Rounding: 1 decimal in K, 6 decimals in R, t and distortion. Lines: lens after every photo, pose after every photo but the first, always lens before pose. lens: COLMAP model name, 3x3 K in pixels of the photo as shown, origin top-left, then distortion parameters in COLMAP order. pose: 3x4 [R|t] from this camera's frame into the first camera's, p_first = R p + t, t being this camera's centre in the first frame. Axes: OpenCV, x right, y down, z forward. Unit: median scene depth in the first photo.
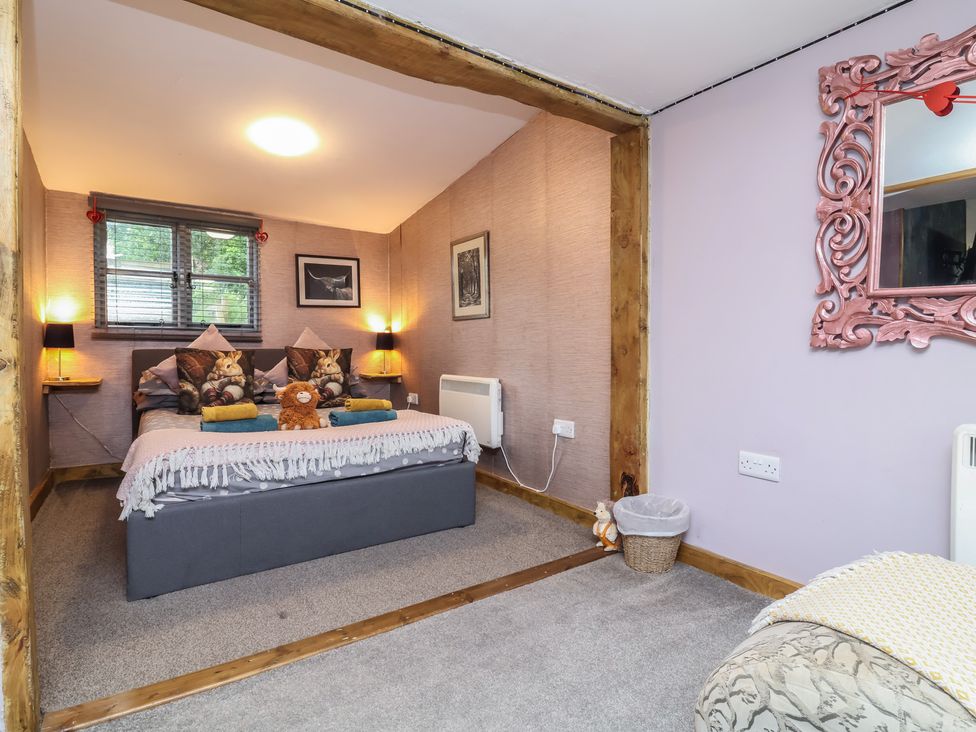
lens RADIAL K [[511.0, 0, 498.8], [0, 511.0, 356.9], [0, 0, 1]] dist [-0.000921, -0.013236]
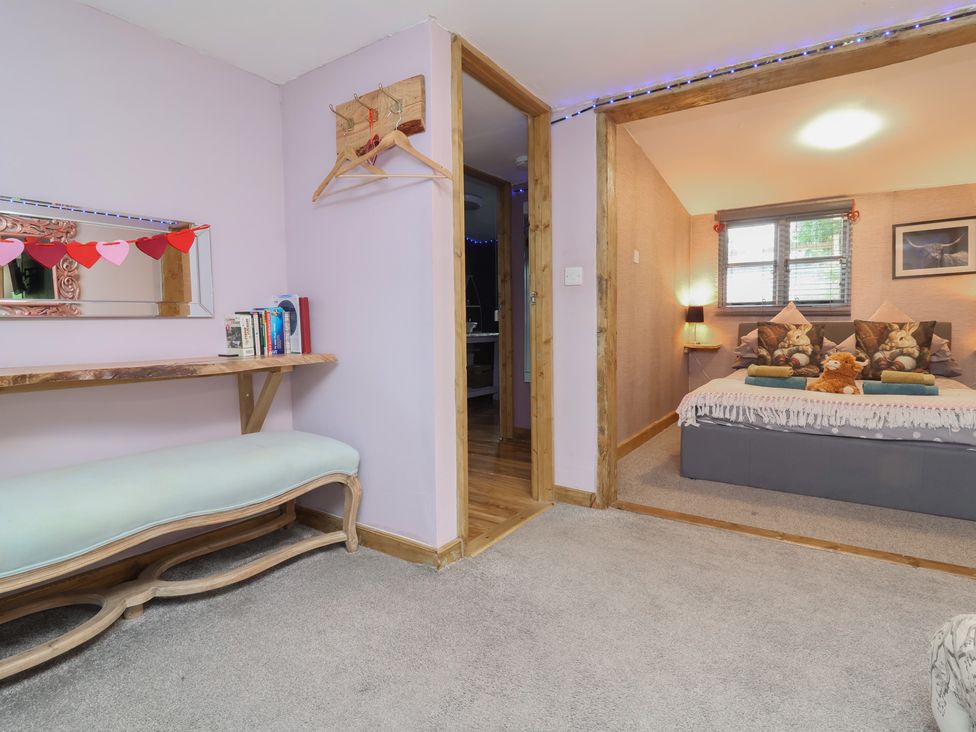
lens RADIAL K [[511.0, 0, 498.8], [0, 511.0, 356.9], [0, 0, 1]] dist [-0.000921, -0.013236]
pose [[0.364876, 0.055628, -0.929393, 0.322790], [-0.006069, 0.998334, 0.057372, 0.000401], [0.931036, -0.015293, 0.364606, -0.086354]]
